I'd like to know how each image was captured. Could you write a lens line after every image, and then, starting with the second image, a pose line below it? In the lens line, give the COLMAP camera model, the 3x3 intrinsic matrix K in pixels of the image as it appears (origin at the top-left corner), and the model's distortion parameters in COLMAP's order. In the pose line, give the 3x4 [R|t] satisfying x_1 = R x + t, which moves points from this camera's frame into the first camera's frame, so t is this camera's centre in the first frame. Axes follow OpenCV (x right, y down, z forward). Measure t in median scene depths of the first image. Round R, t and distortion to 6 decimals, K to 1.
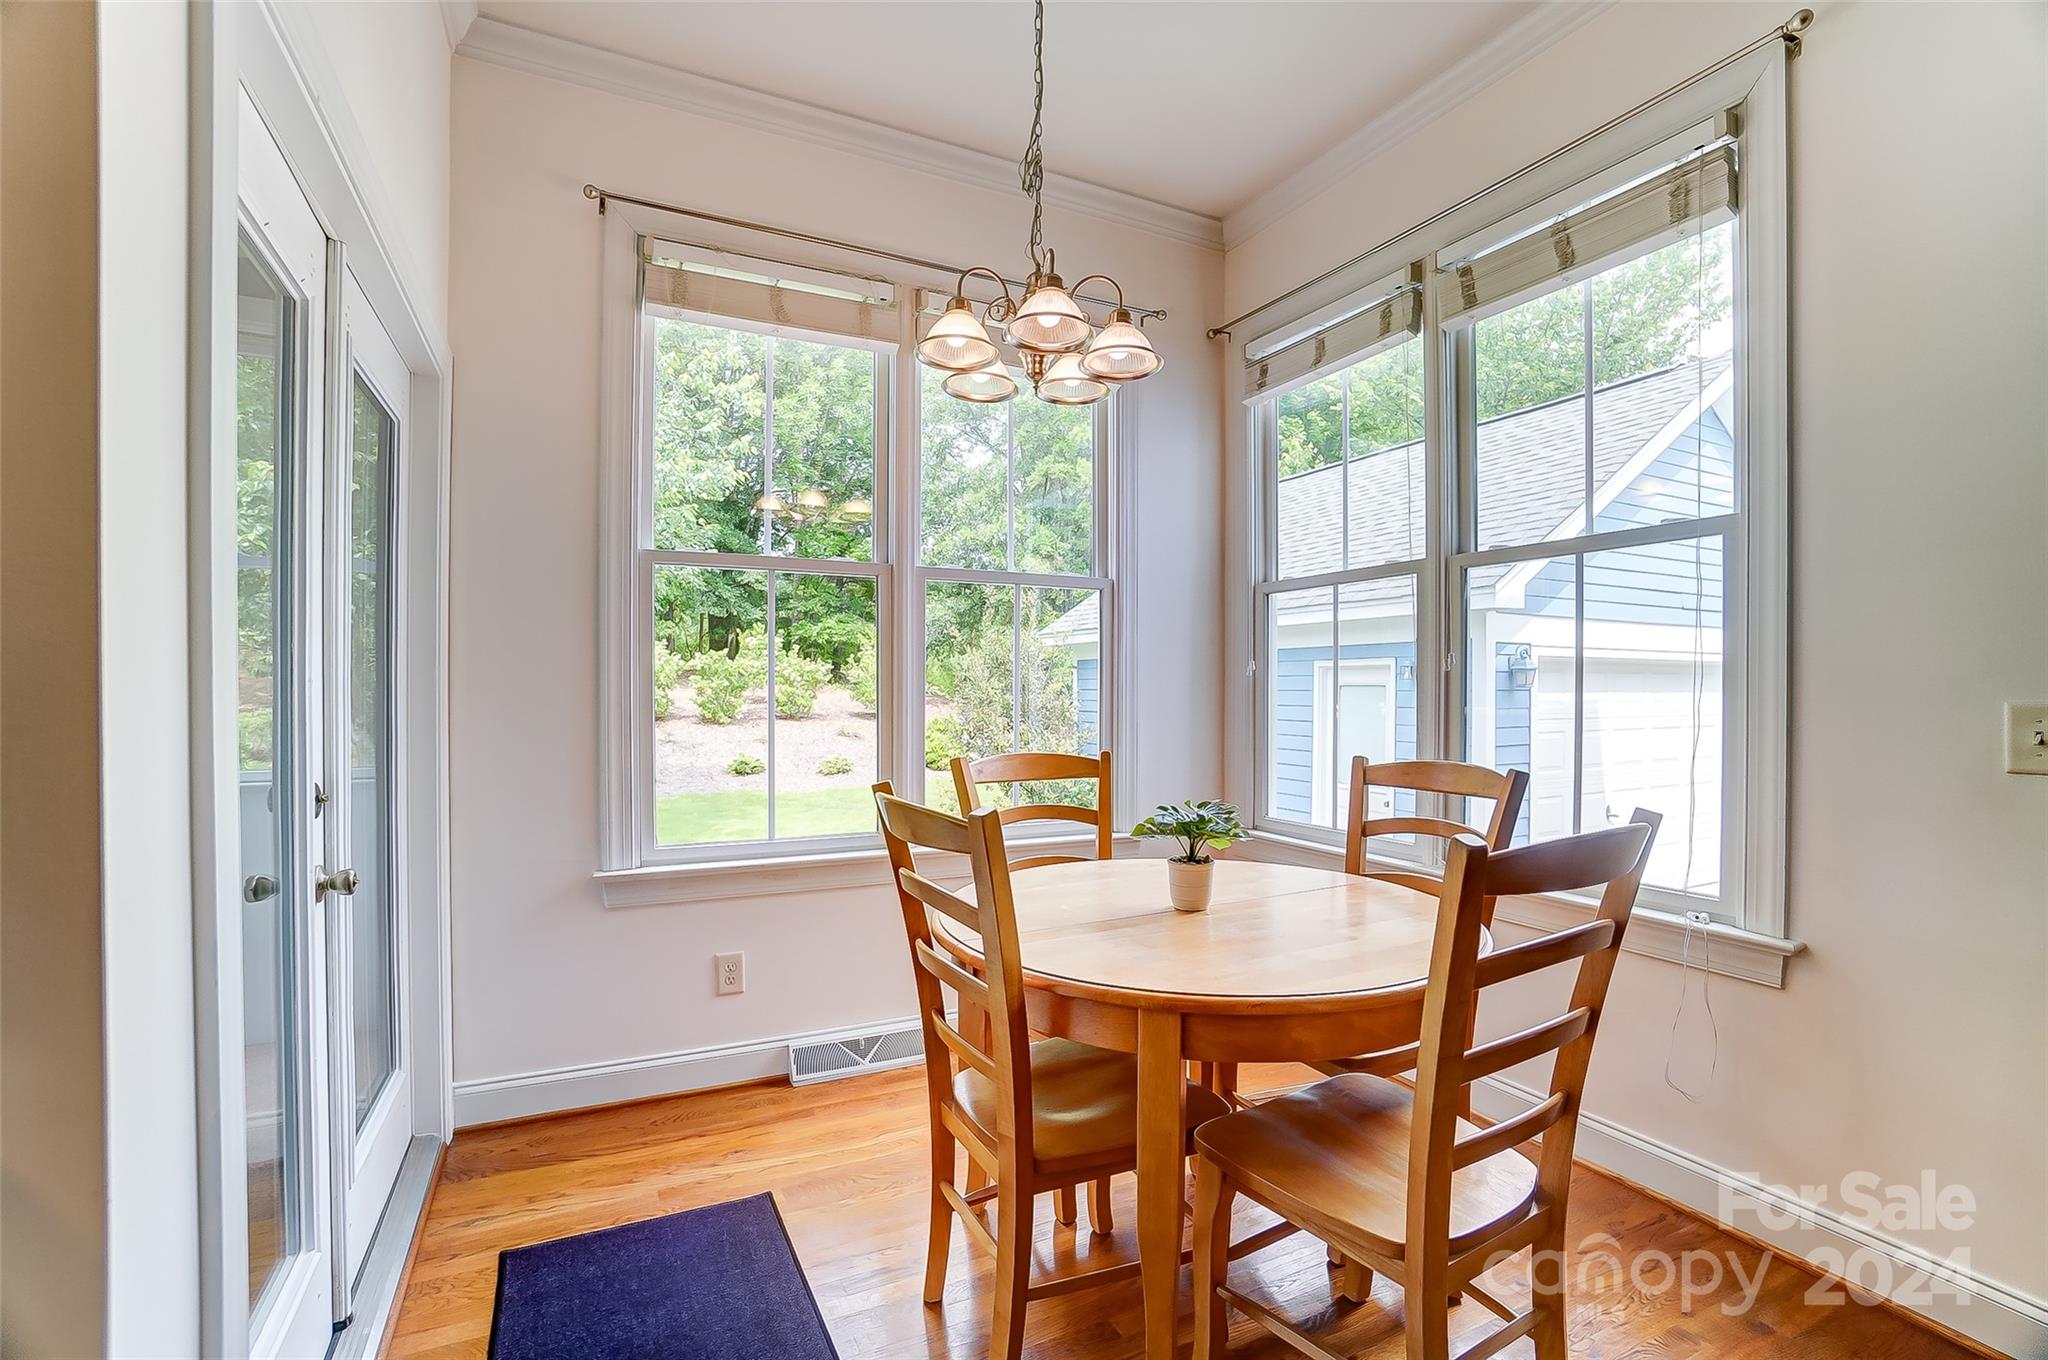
lens RADIAL K [[898.4, 0, 1023.9], [0, 898.4, 686.4], [0, 0, 1]] dist [-0.044519, 0.002263]
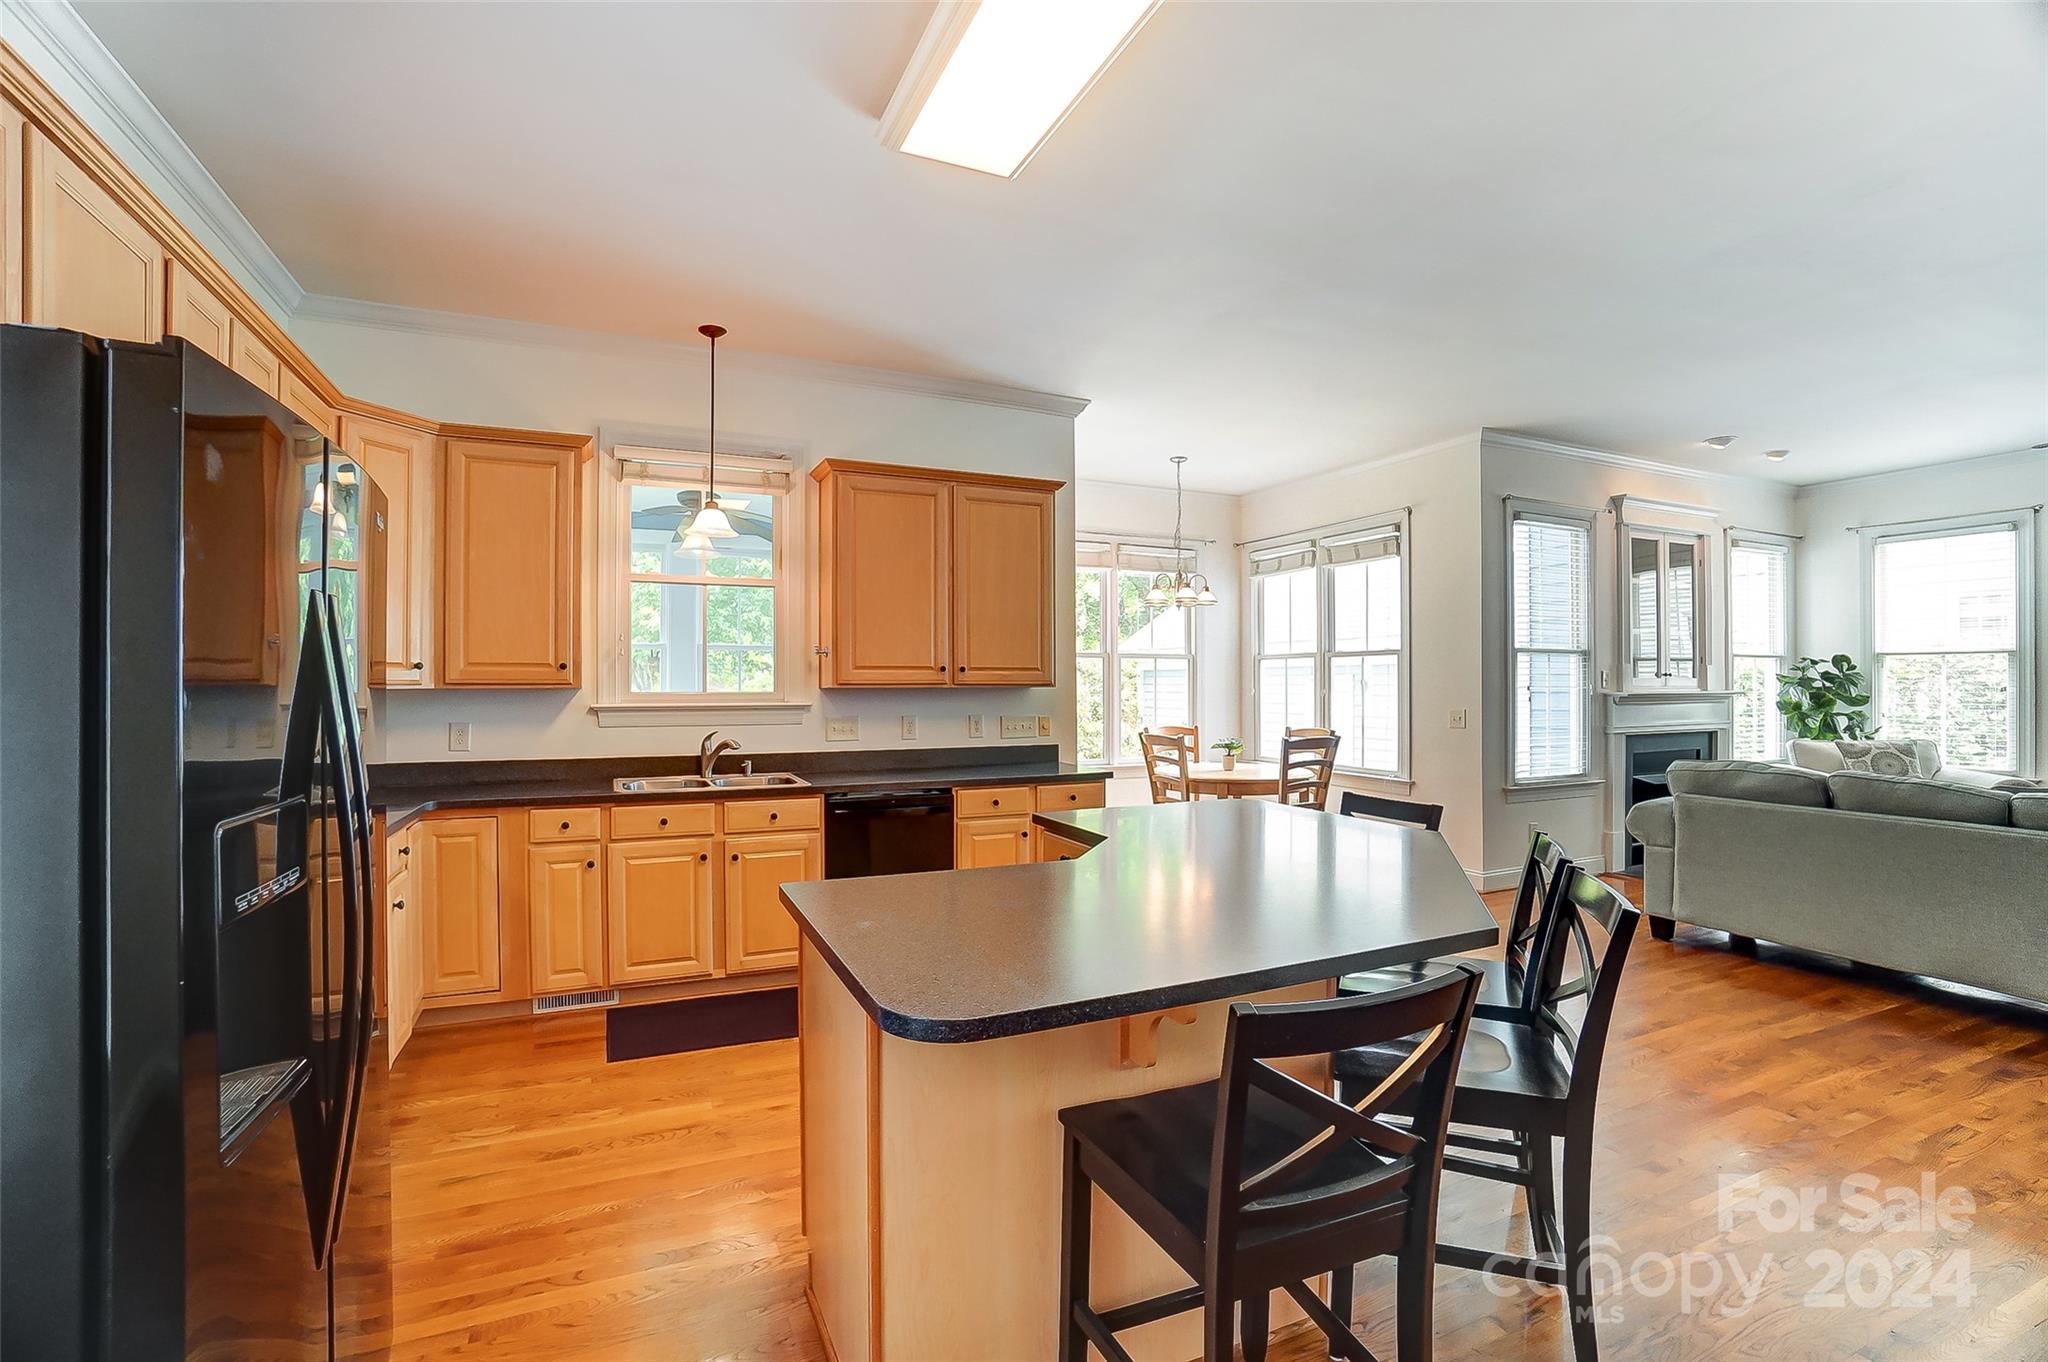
lens RADIAL K [[898.4, 0, 1013.9], [0, 898.4, 679.8], [0, 0, 1]] dist [-0.044519, 0.002263]
pose [[0.999059, -0.003715, -0.043217, -0.338743], [0.003306, 0.999949, -0.009540, -0.041723], [0.043250, 0.009388, 0.999020, -1.719793]]
